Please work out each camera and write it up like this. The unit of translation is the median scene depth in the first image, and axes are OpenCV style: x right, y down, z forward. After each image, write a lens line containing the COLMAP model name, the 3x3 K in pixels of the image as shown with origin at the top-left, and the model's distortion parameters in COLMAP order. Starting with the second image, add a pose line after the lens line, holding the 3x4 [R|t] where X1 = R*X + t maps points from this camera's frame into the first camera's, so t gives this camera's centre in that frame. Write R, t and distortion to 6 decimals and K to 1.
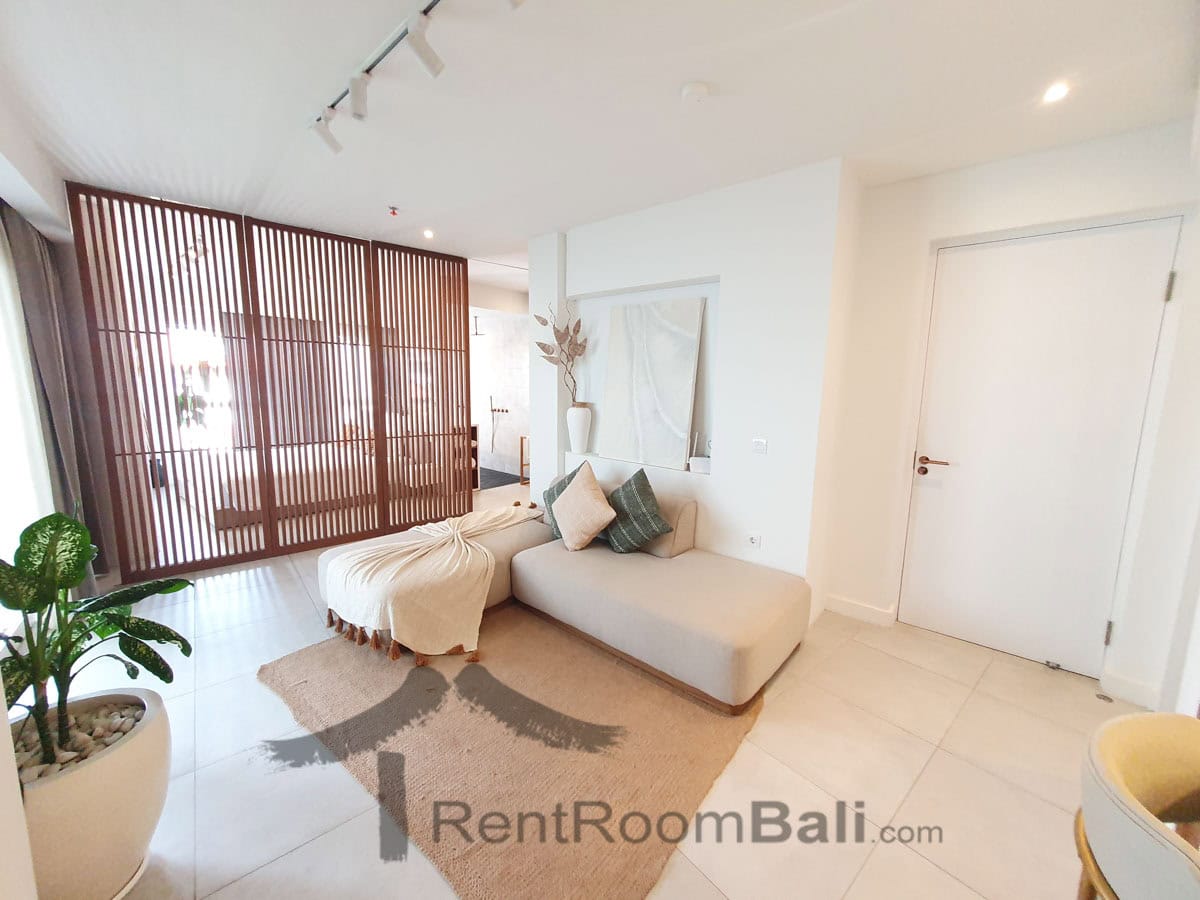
lens RADIAL K [[468.0, 0, 599.9], [0, 468.0, 443.5], [0, 0, 1]] dist [0.002577, -0.000624]
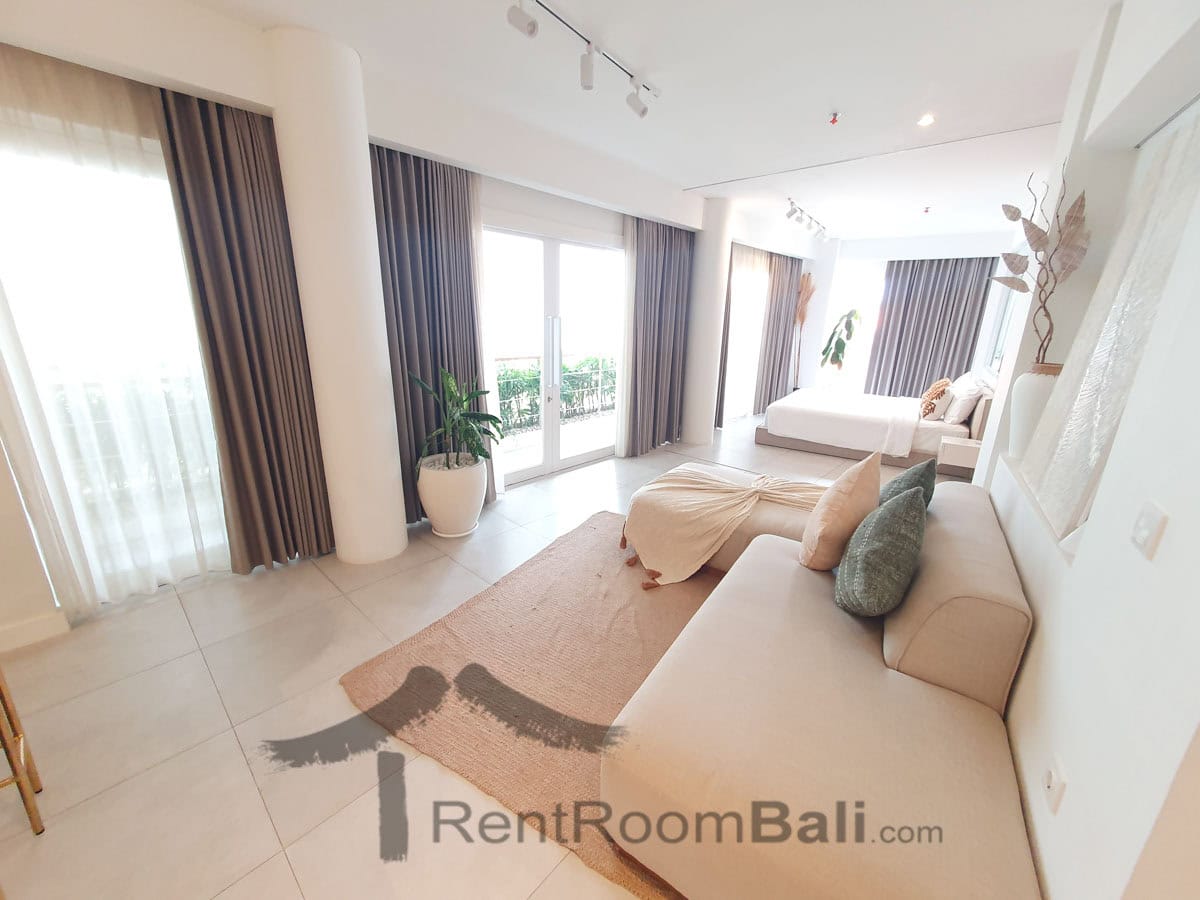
lens RADIAL K [[468.0, 0, 600.6], [0, 468.0, 450.0], [0, 0, 1]] dist [0.002577, -0.000624]
pose [[0.137497, 0.257931, -0.956330, 0.484854], [-0.155096, 0.959196, 0.236405, -0.050106], [0.978284, 0.115818, 0.171891, 0.509082]]
